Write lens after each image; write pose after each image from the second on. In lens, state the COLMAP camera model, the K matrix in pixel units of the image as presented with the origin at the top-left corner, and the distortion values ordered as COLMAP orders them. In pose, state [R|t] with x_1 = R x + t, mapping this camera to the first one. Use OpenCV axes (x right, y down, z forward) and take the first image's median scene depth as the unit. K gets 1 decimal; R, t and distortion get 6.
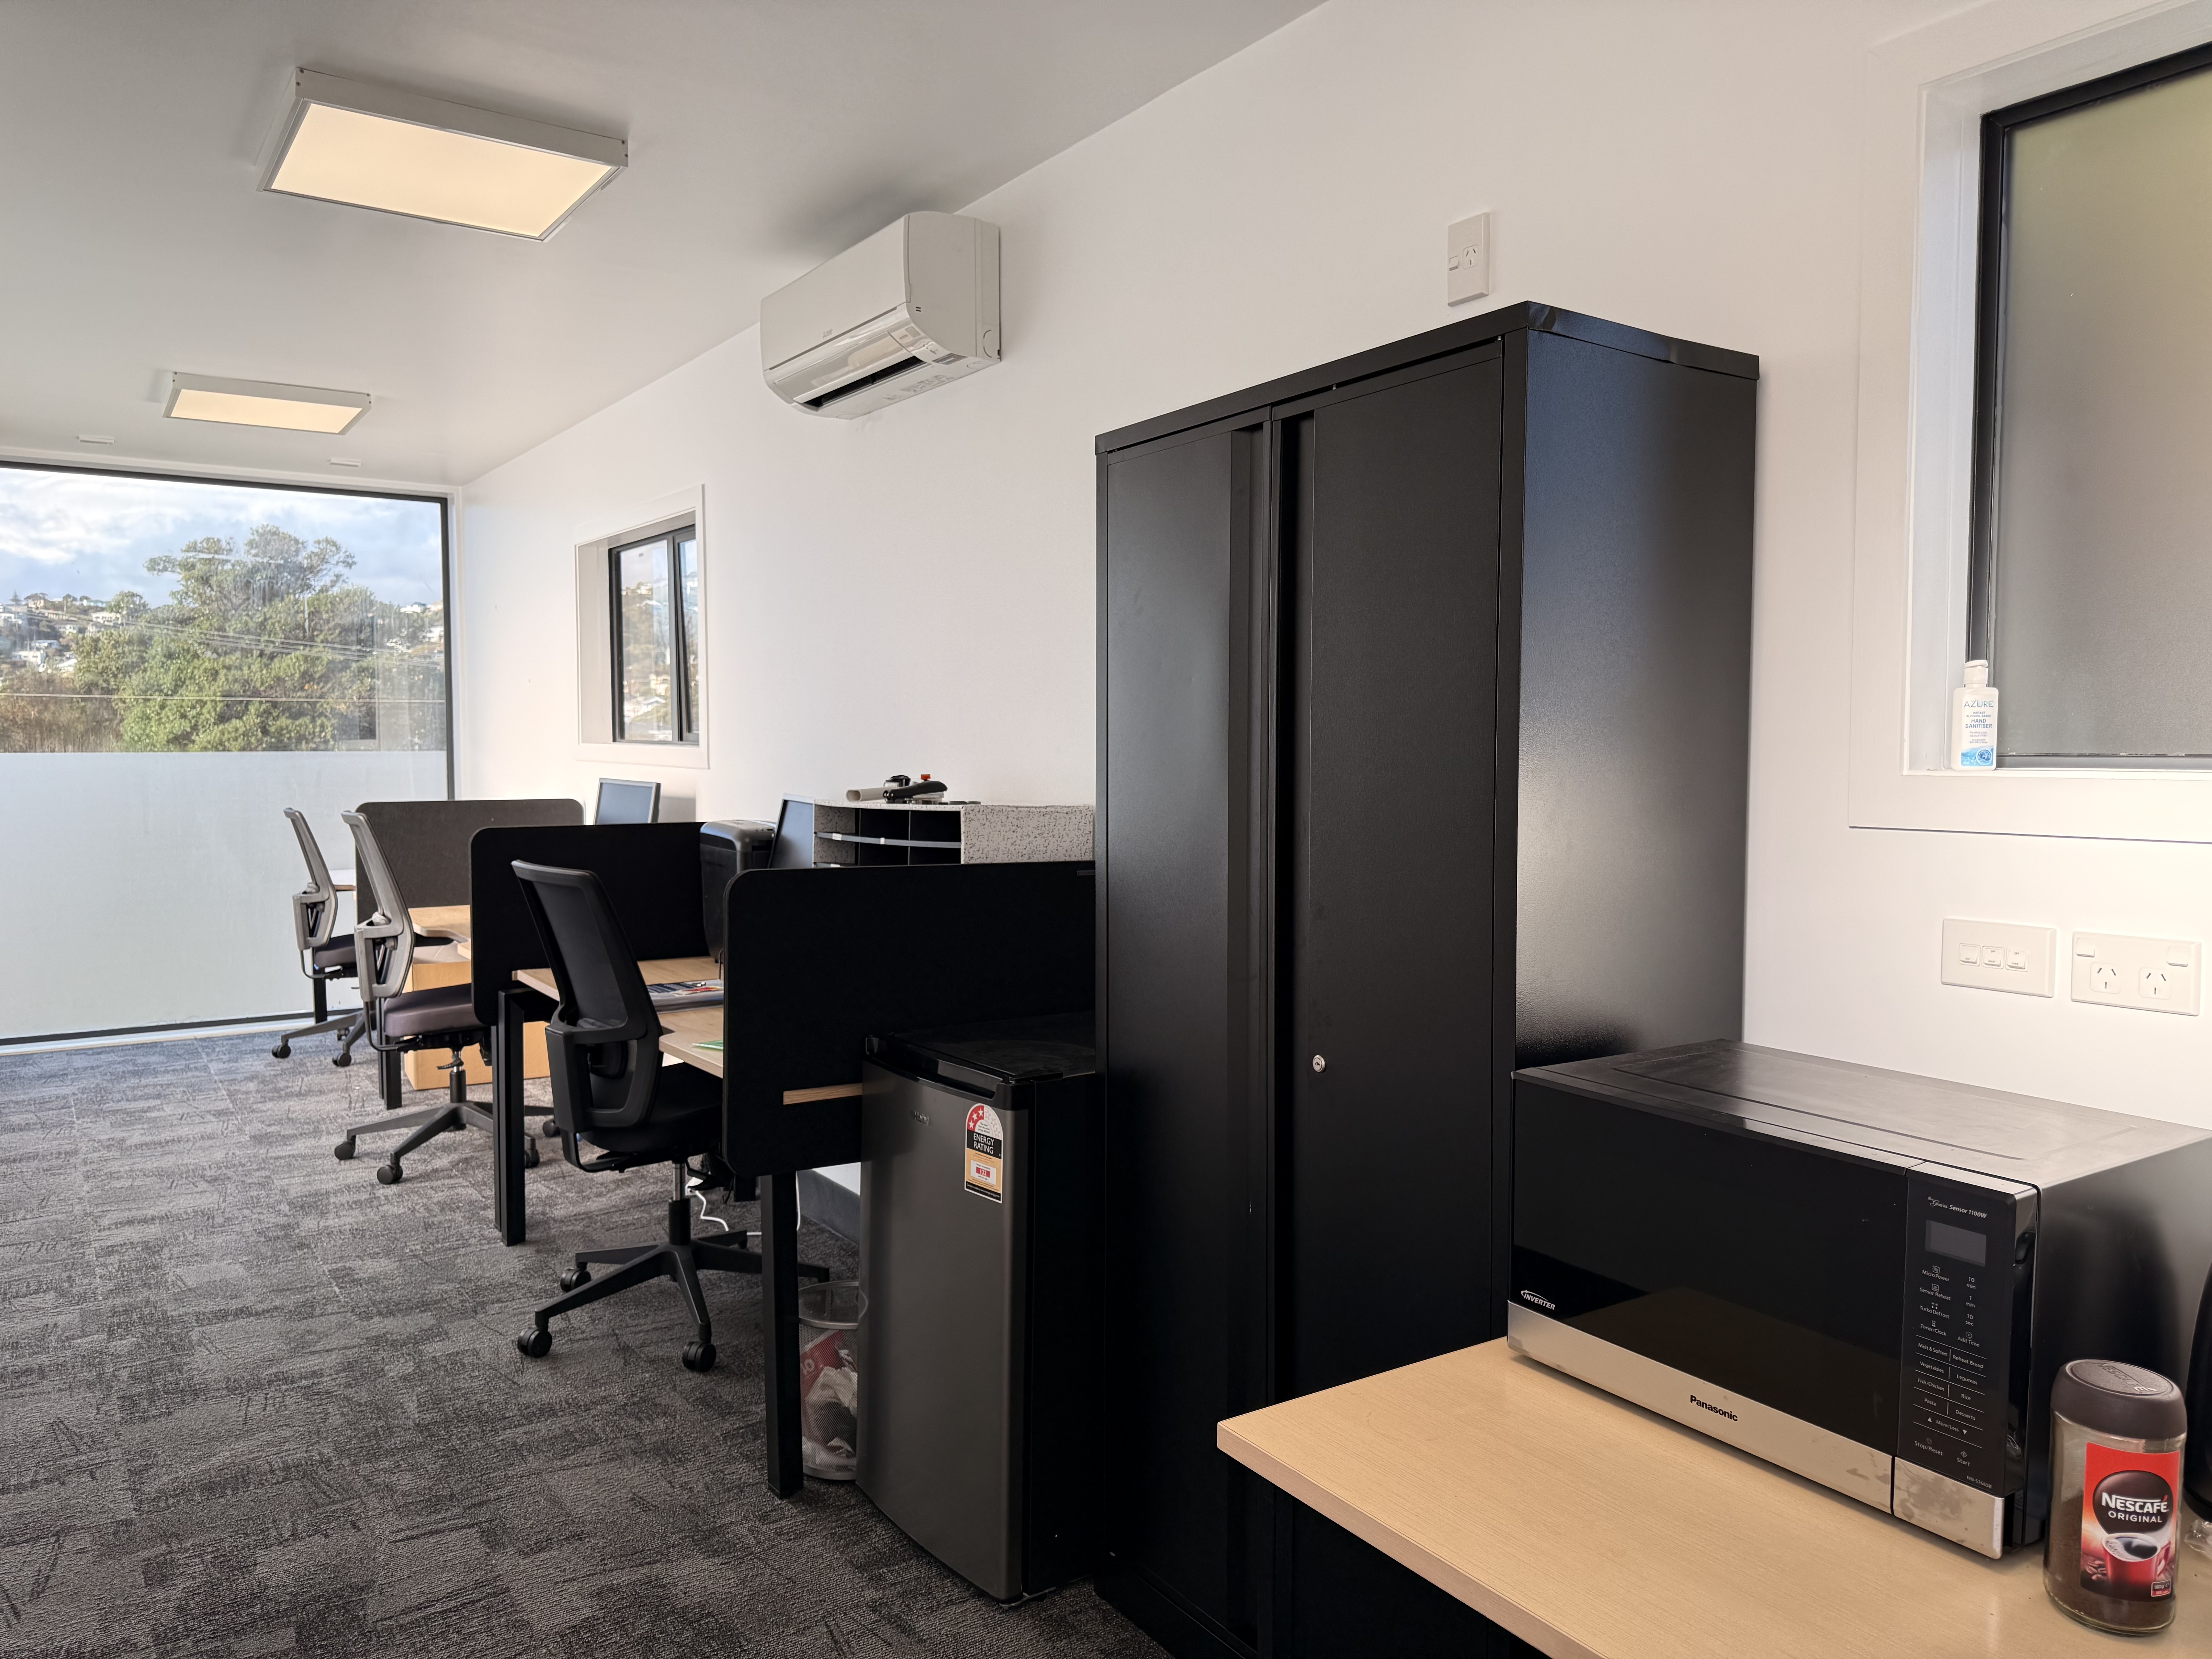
lens RADIAL K [[1571.0, 0, 1120.7], [0, 1571.0, 839.9], [0, 0, 1]] dist [0.002698, -0.004478]
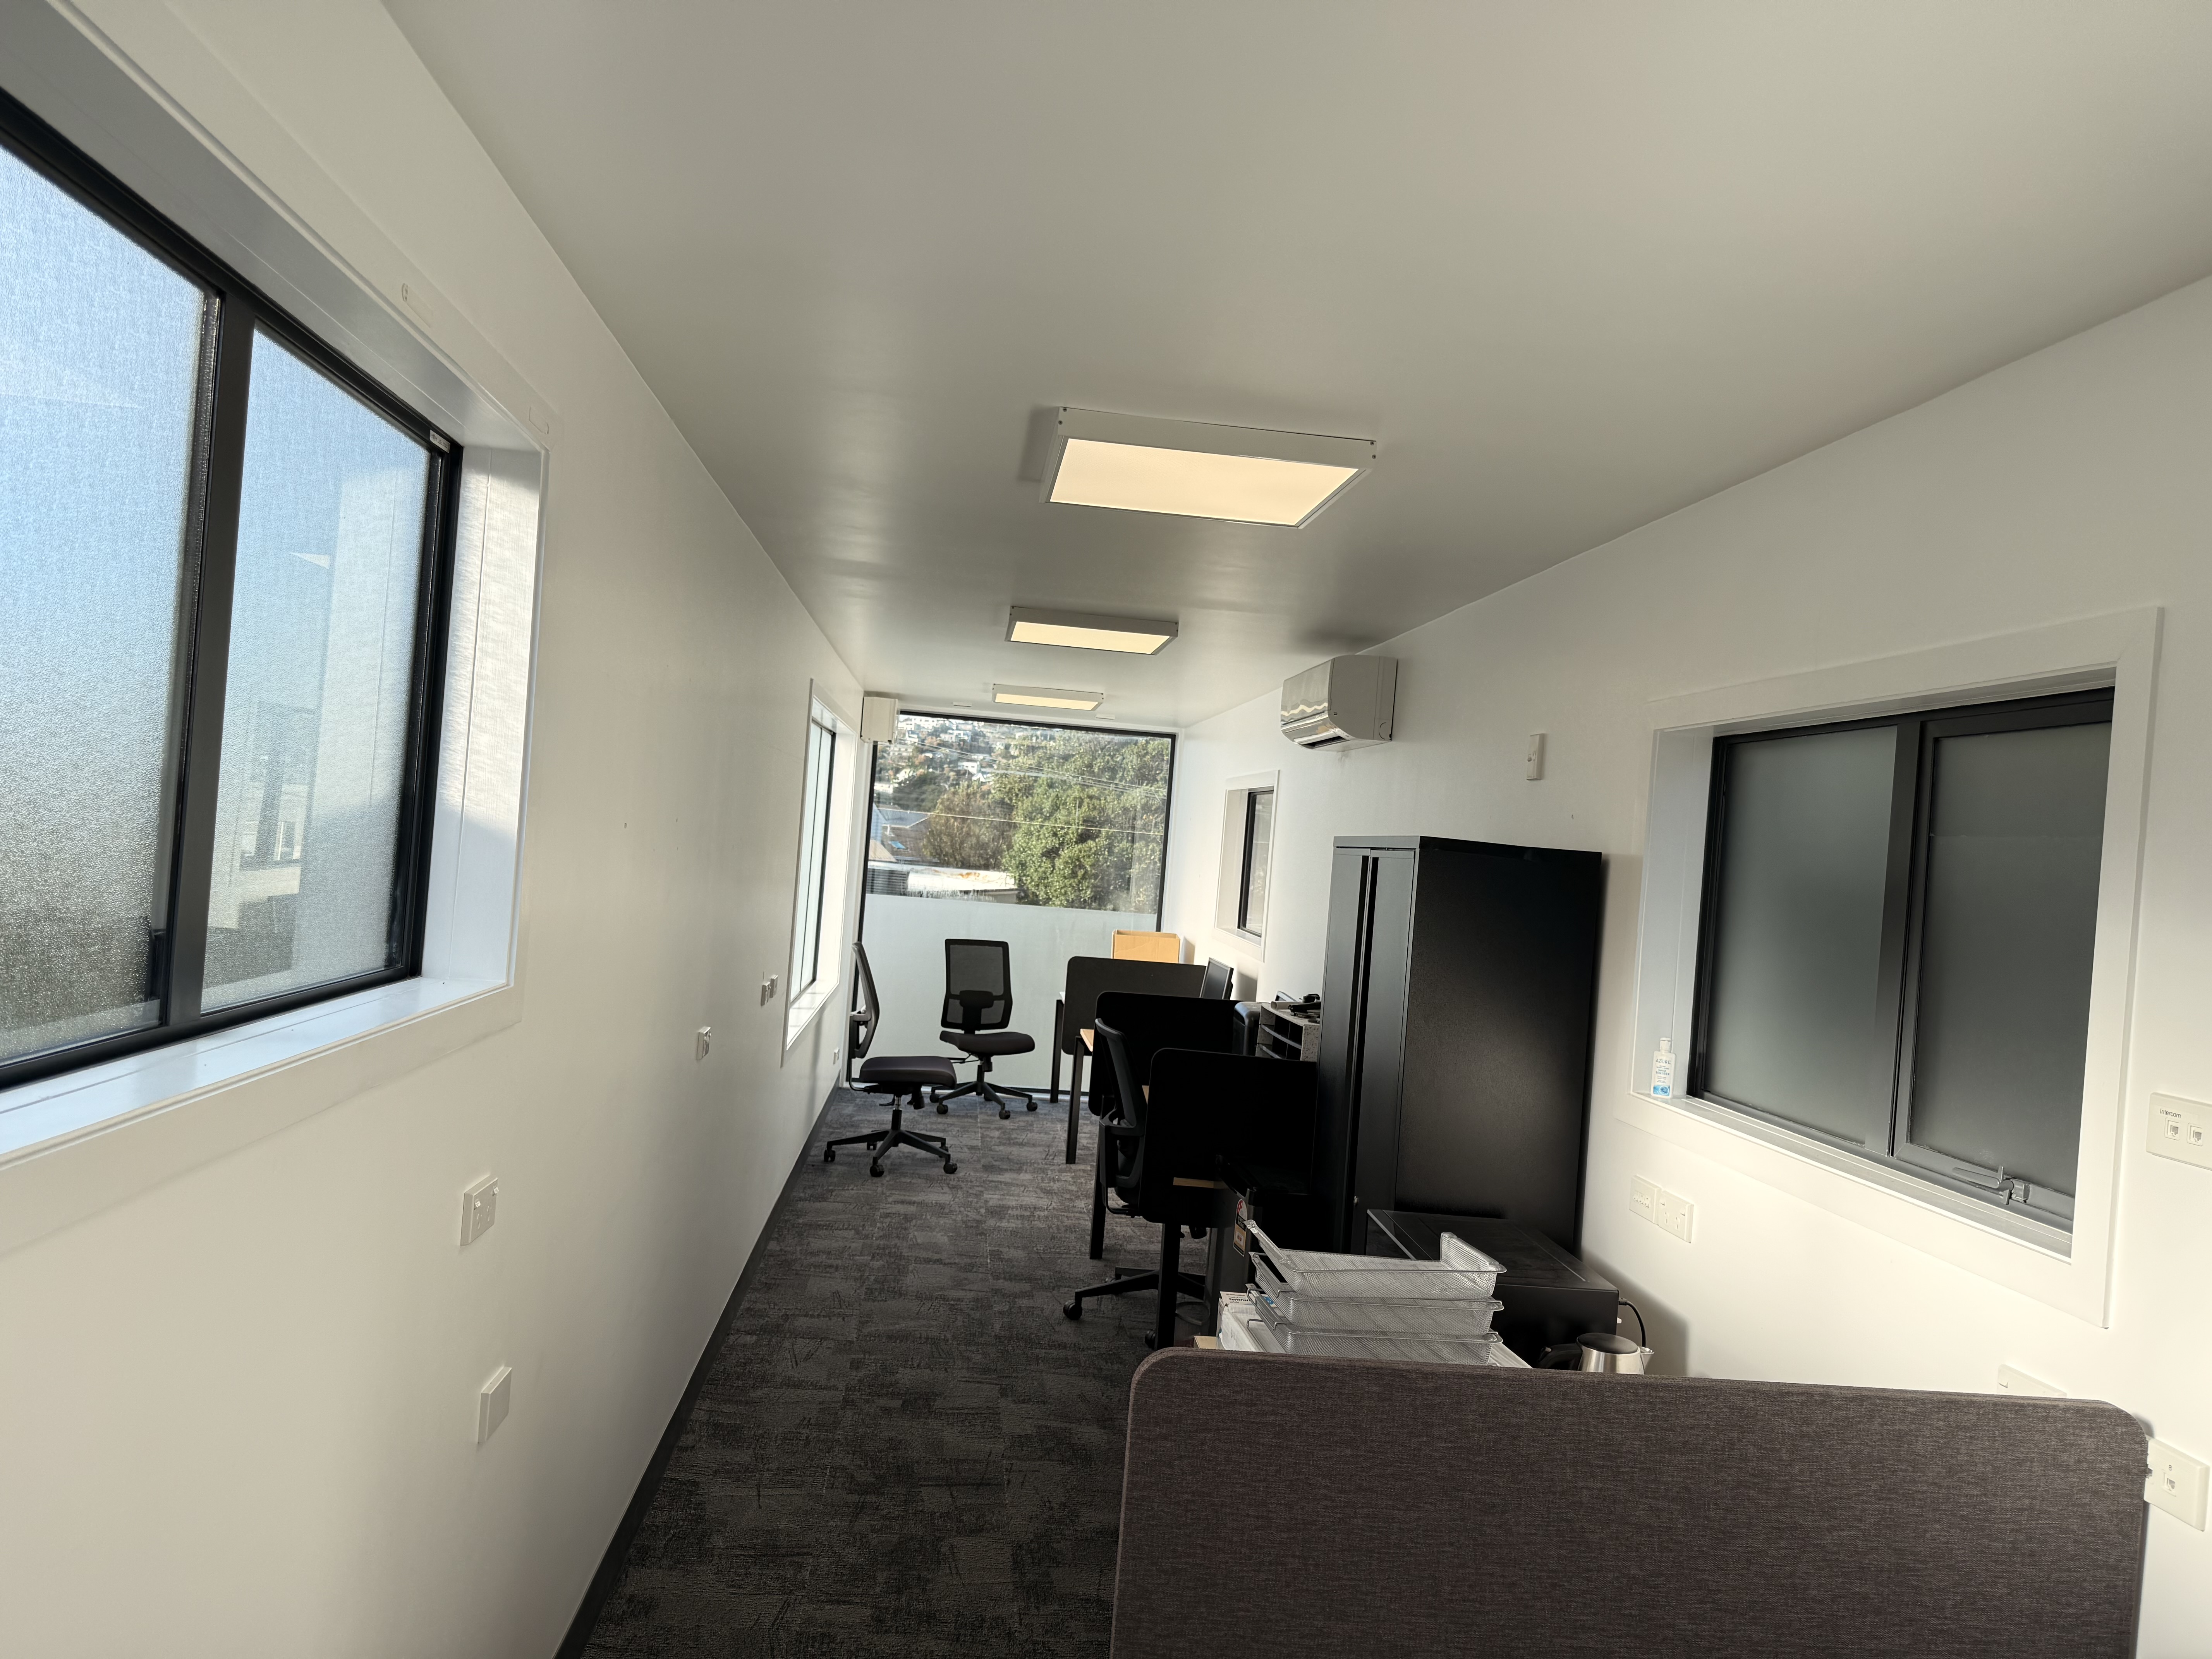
lens RADIAL K [[1548.1, 0, 1107.0], [0, 1548.1, 840.1], [0, 0, 1]] dist [0.094872, -0.148849]
pose [[0.868896, 0.067402, -0.490385, 0.421308], [-0.110104, 0.992184, -0.058716, -0.078416], [0.482595, 0.105011, 0.869526, -0.455220]]
